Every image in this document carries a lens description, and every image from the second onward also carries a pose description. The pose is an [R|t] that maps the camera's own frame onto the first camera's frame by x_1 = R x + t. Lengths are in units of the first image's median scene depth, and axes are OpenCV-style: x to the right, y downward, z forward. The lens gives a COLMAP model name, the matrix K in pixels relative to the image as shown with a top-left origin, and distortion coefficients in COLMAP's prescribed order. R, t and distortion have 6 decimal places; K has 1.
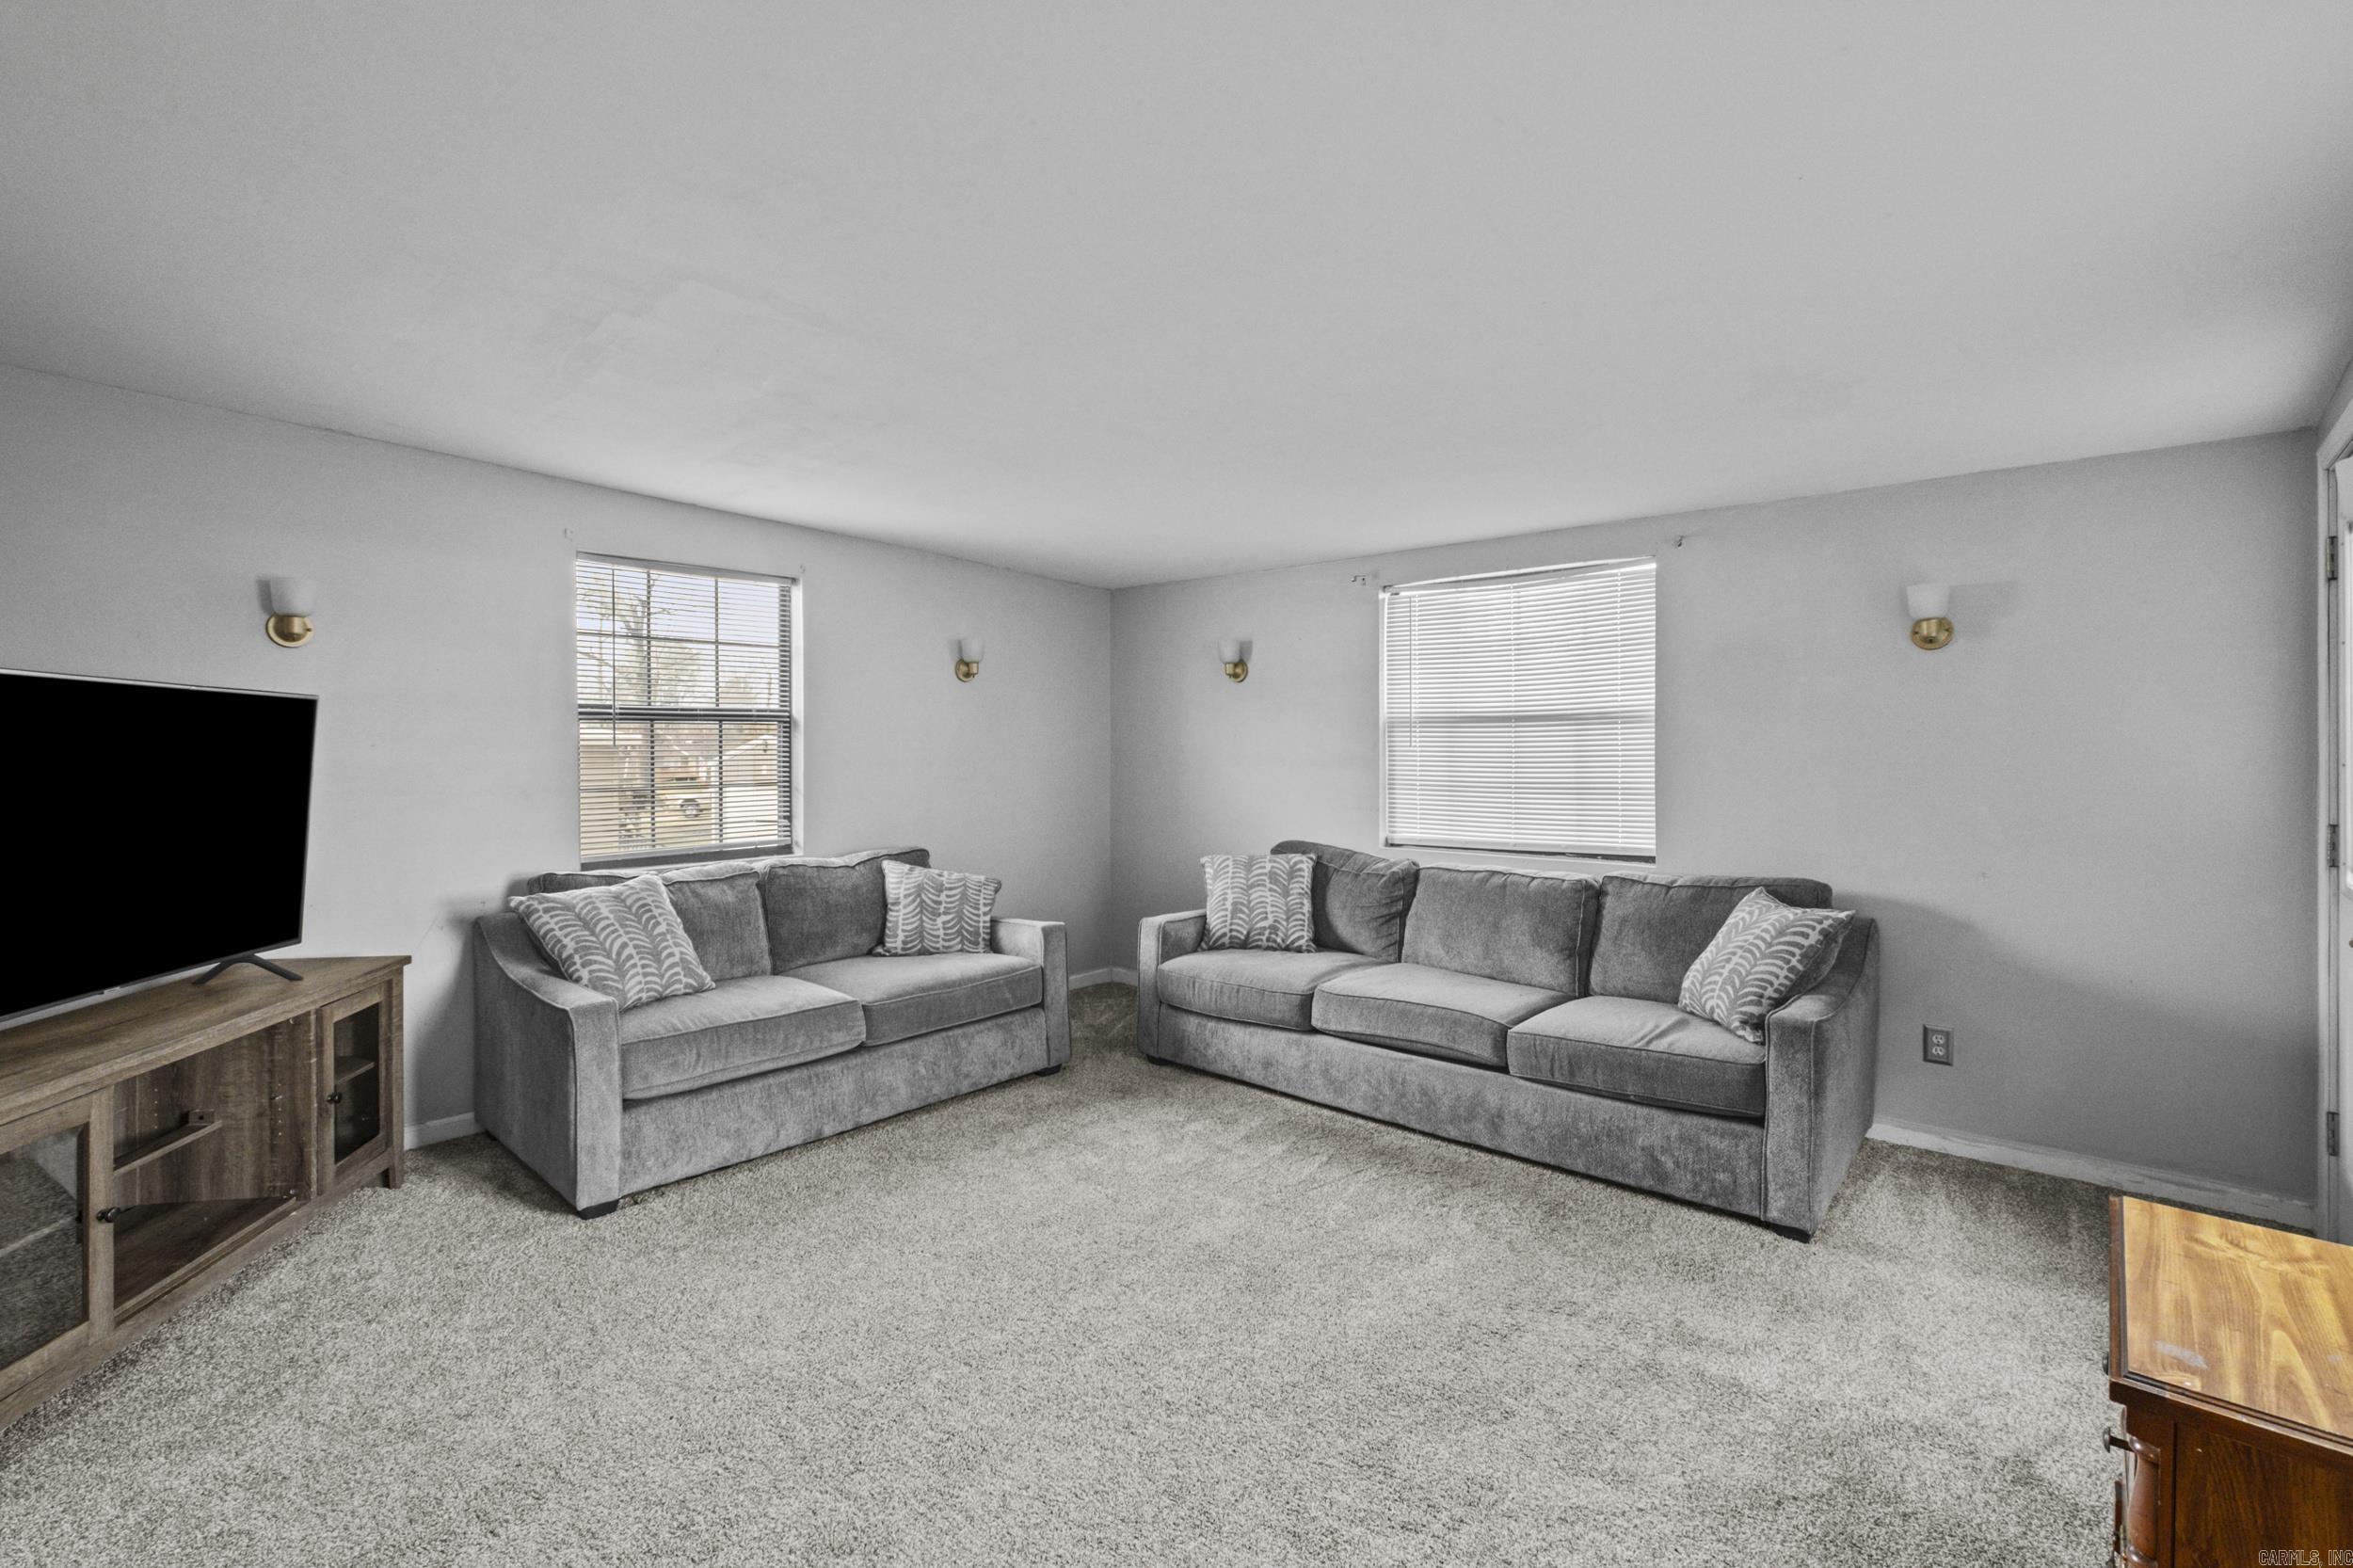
lens RADIAL K [[1049.2, 0, 1174.5], [0, 1049.2, 745.3], [0, 0, 1]] dist [0.002133, 0.000383]
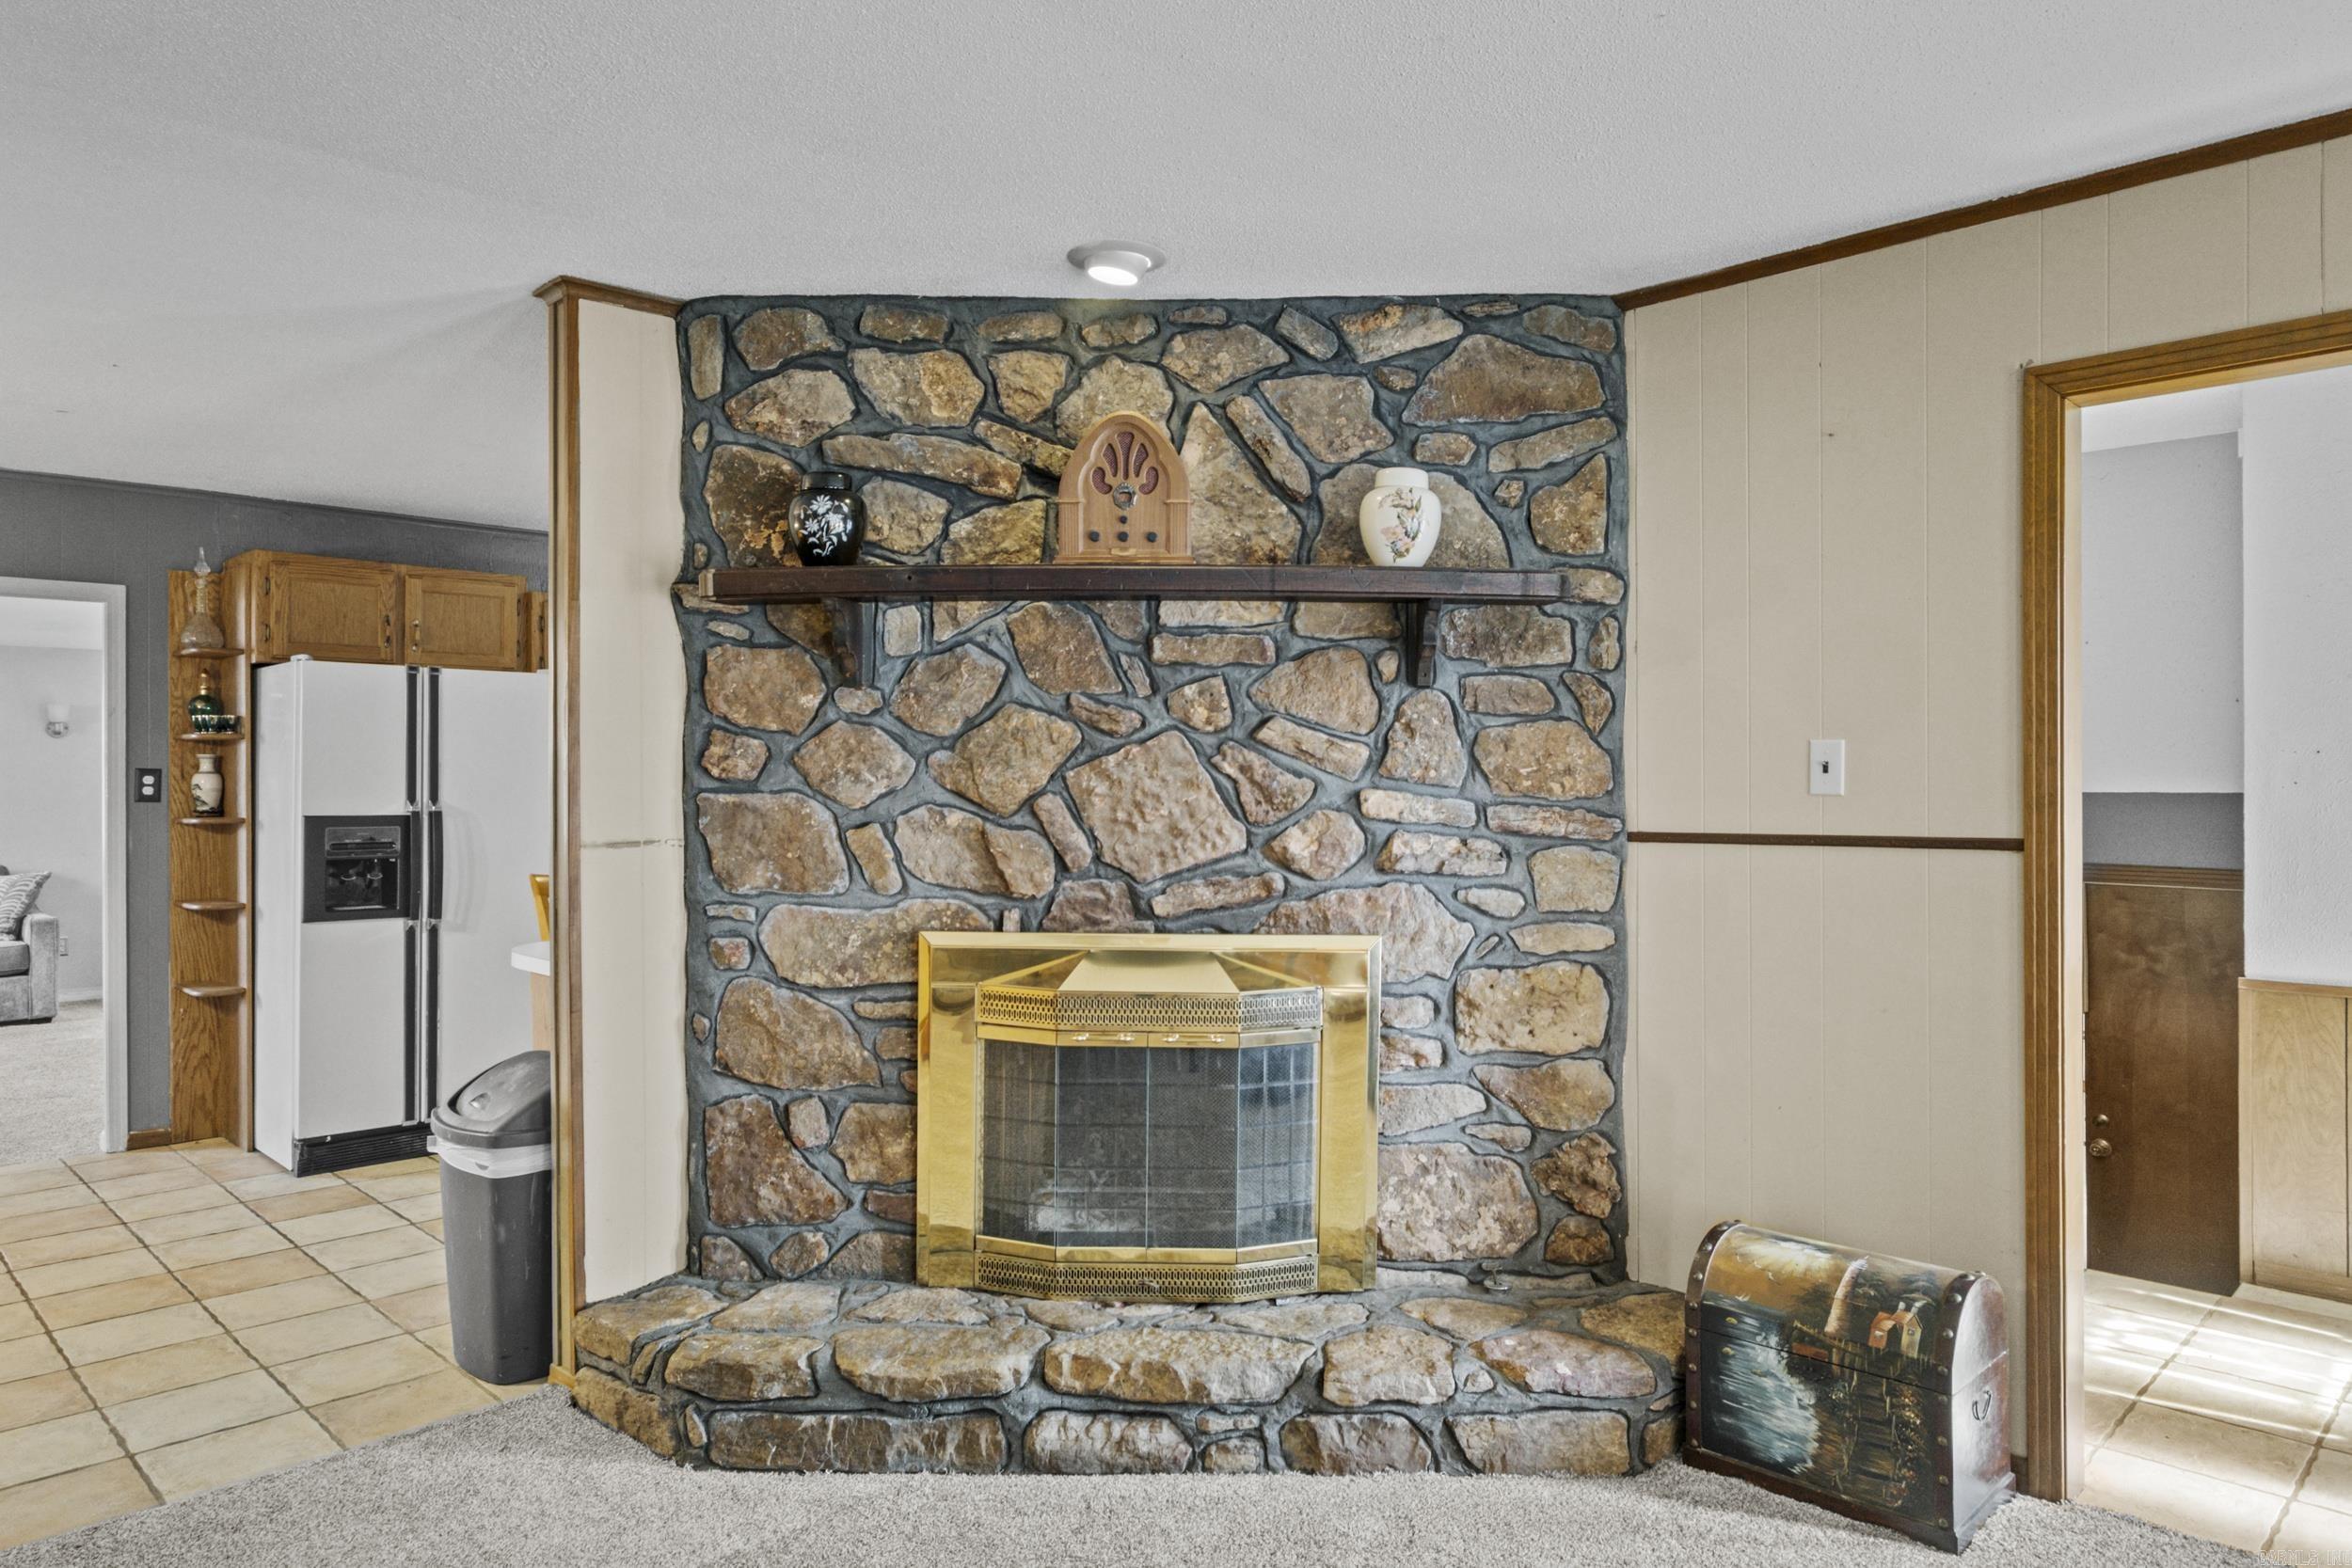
lens RADIAL K [[1494.8, 0, 1141.9], [0, 1494.8, 774.4], [0, 0, 1]] dist [-0.002905, 0.026141]
pose [[0.072482, 0.002528, 0.997367, -1.530943], [0.002347, 0.999994, -0.002705, -0.010084], [-0.997367, 0.002537, 0.072475, -0.957027]]
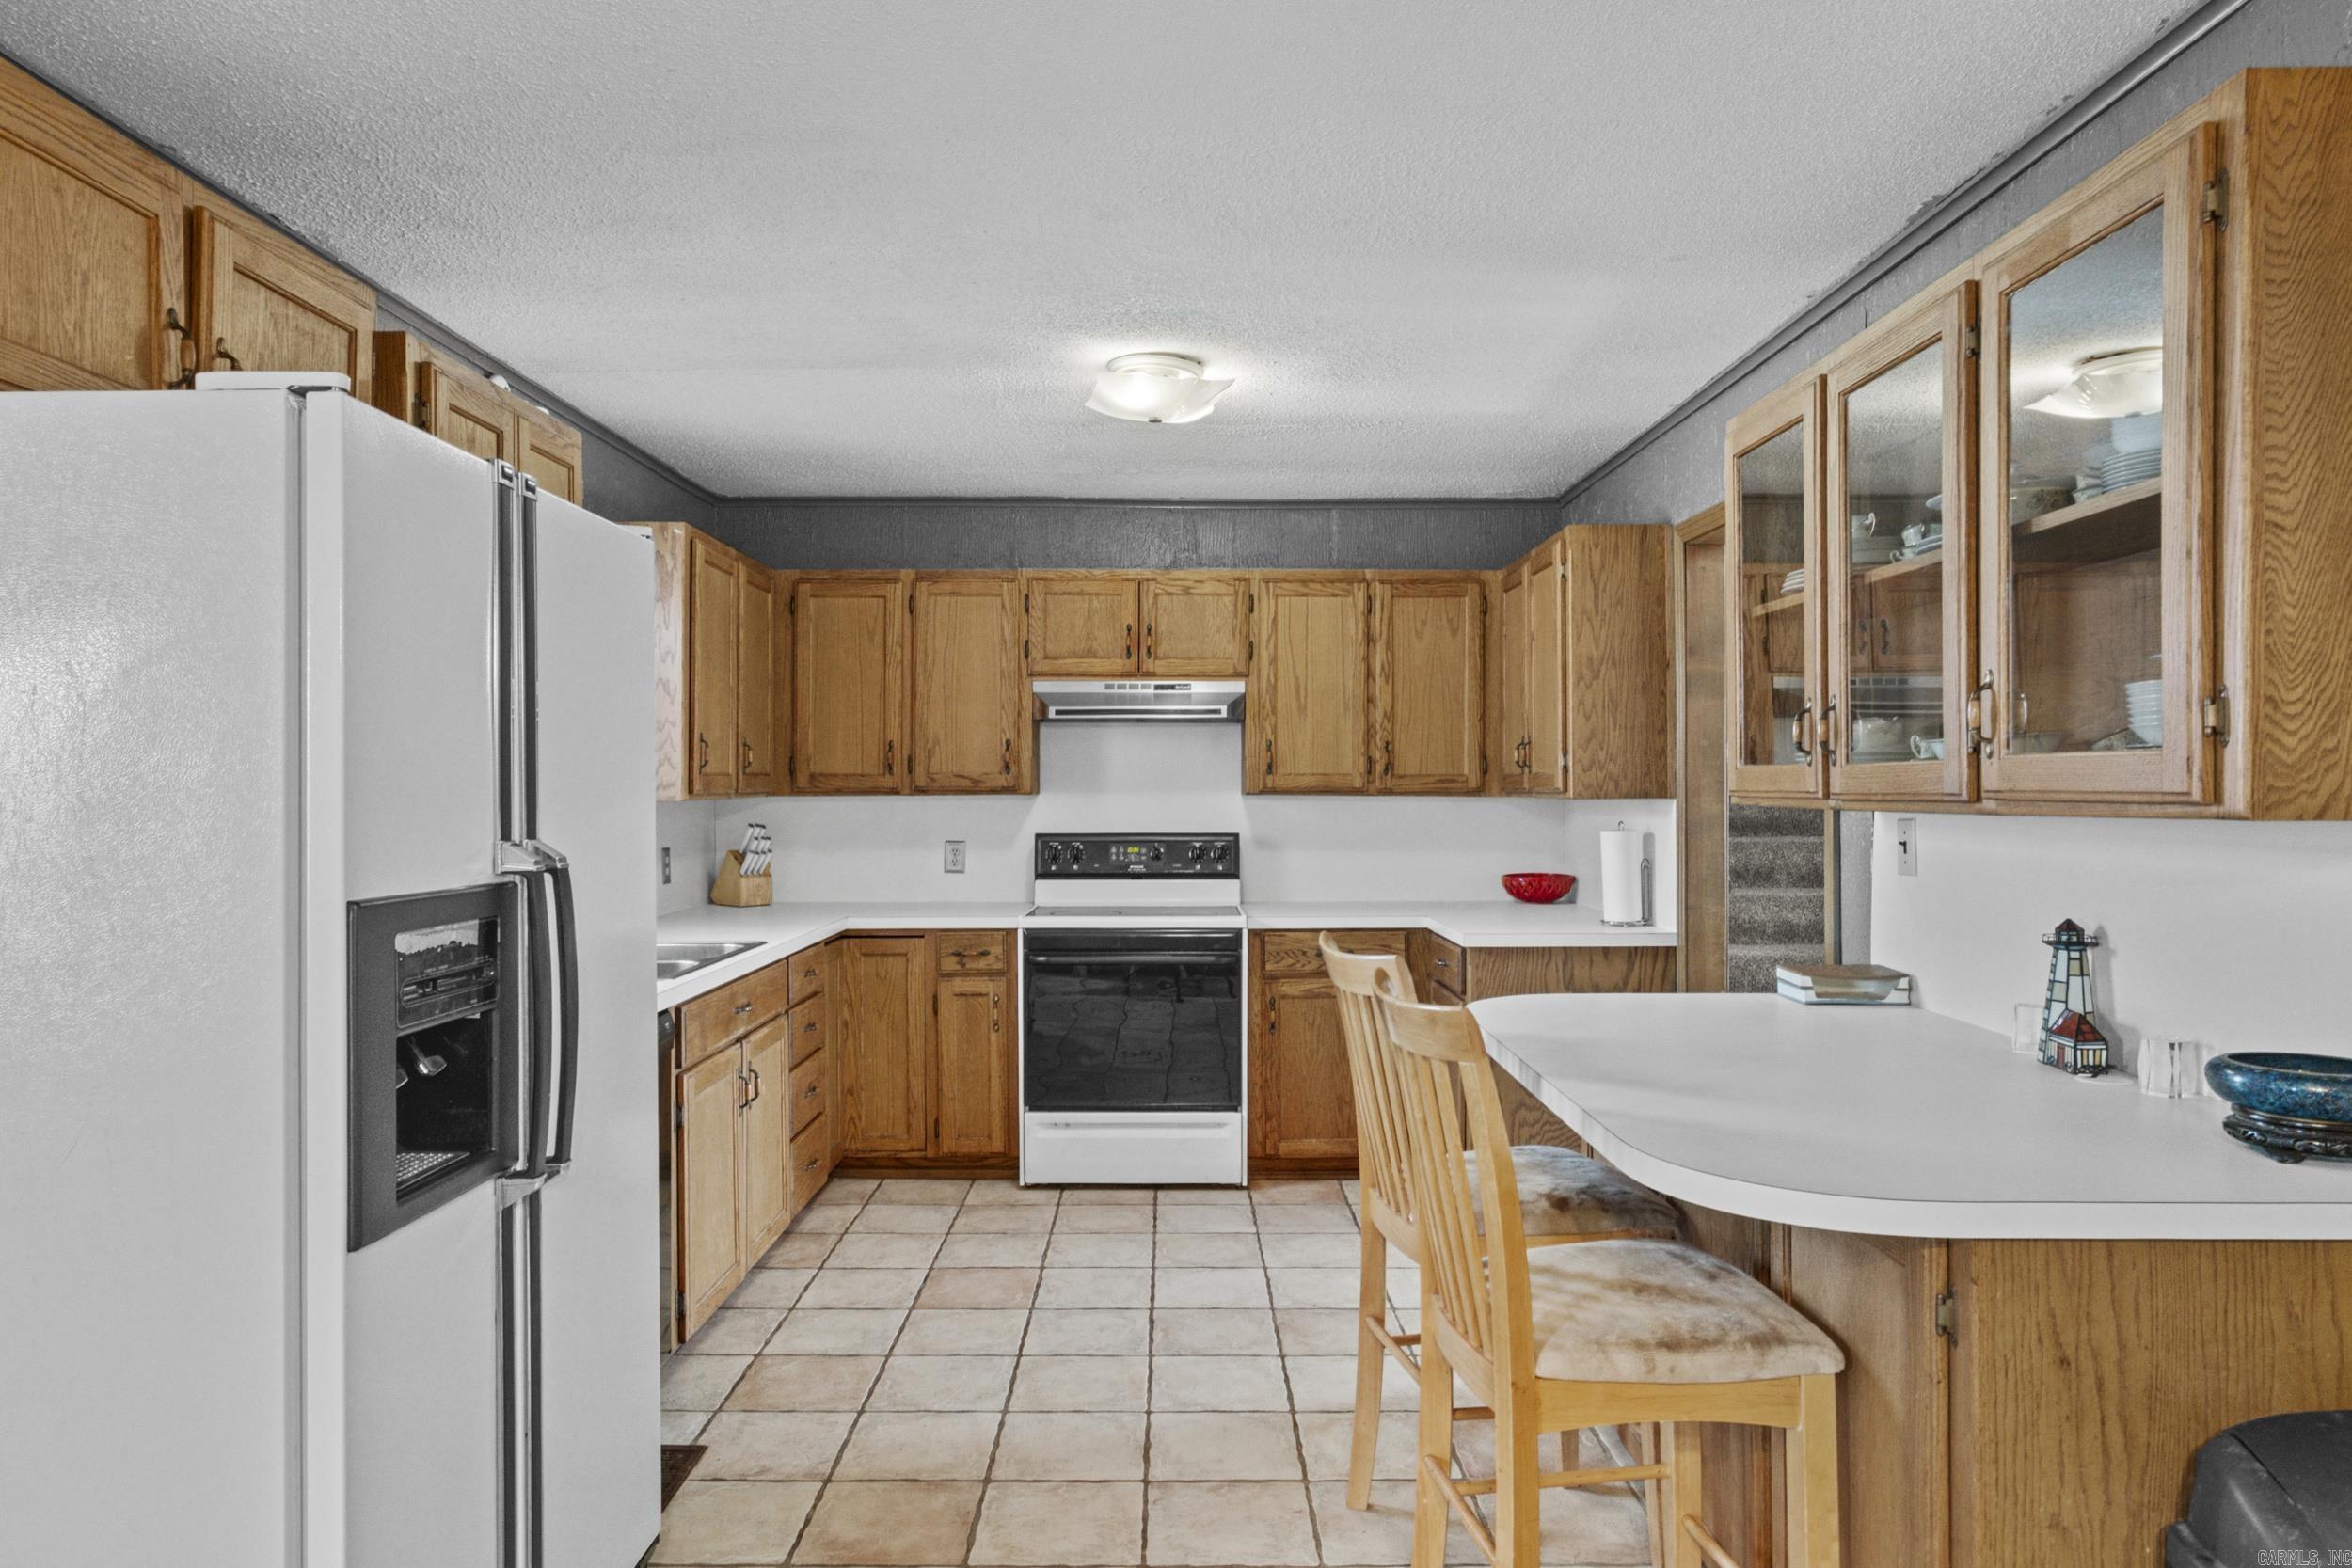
lens RADIAL K [[1483.5, 0, 1176.0], [0, 1483.5, 784.0], [0, 0, 1]] dist [-0.004761, 0.003039]
pose [[-0.662906, 0.002273, 0.748699, -0.770343], [0.004364, 0.999990, 0.000828, -0.010134], [-0.748690, 0.003816, -0.662910, -0.088717]]
